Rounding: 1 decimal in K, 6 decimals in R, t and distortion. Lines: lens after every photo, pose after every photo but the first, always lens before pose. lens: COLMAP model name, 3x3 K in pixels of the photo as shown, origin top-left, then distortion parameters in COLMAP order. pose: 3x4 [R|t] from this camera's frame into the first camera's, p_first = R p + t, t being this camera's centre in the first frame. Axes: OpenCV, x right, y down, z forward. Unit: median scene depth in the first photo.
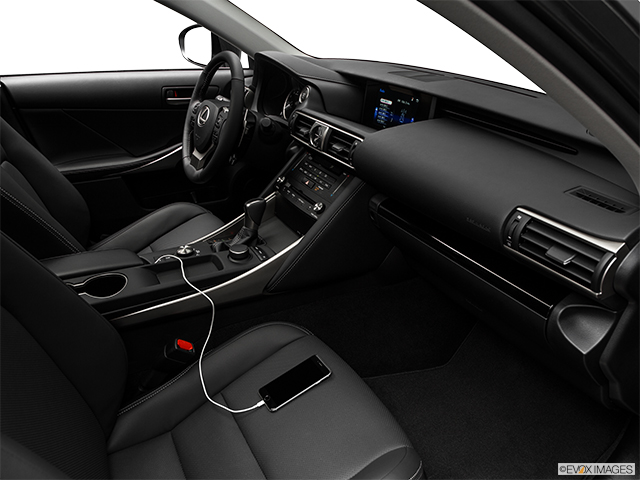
lens RADIAL K [[462.0, 0, 338.5], [0, 462.0, 245.4], [0, 0, 1]] dist [-0.107866, 0.009343]
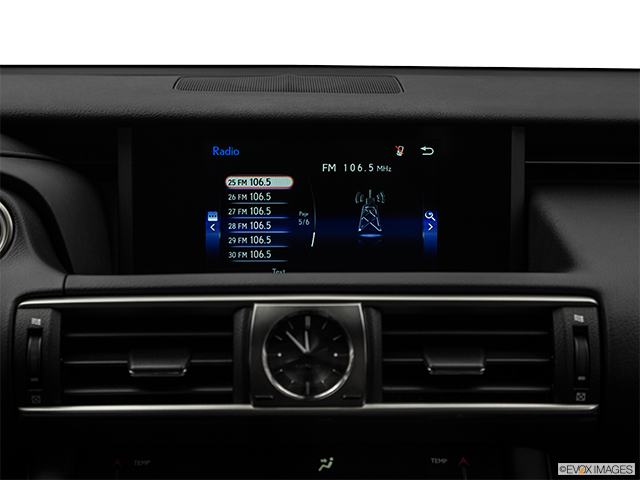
lens RADIAL K [[1506.5, 0, 318.4], [0, 1506.5, 240.1], [0, 0, 1]] dist [0.263347, 0.000000]
pose [[0.473308, -0.210618, 0.855348, -0.694714], [0.405849, 0.913940, 0.000468, -0.283221], [-0.781835, 0.346921, 0.518054, 0.541440]]
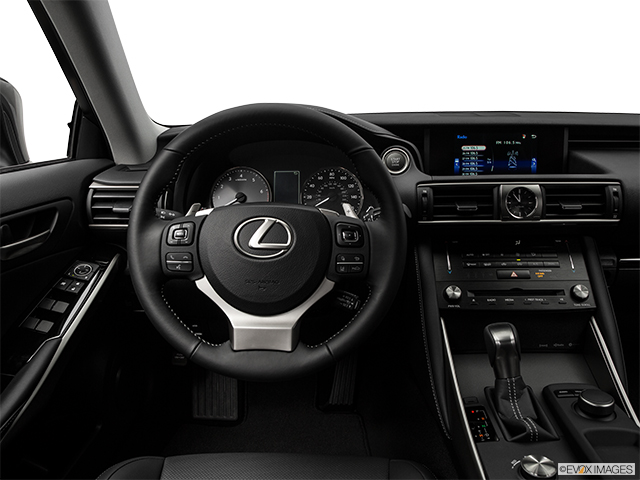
lens RADIAL K [[555.0, 0, 318.6], [0, 555.0, 240.1], [0, 0, 1]] dist [-0.084885, 0.052360]
pose [[0.521693, -0.272886, 0.808313, -0.860915], [0.413794, 0.909493, 0.039978, -0.335428], [-0.746064, 0.313619, 0.587394, 0.736210]]
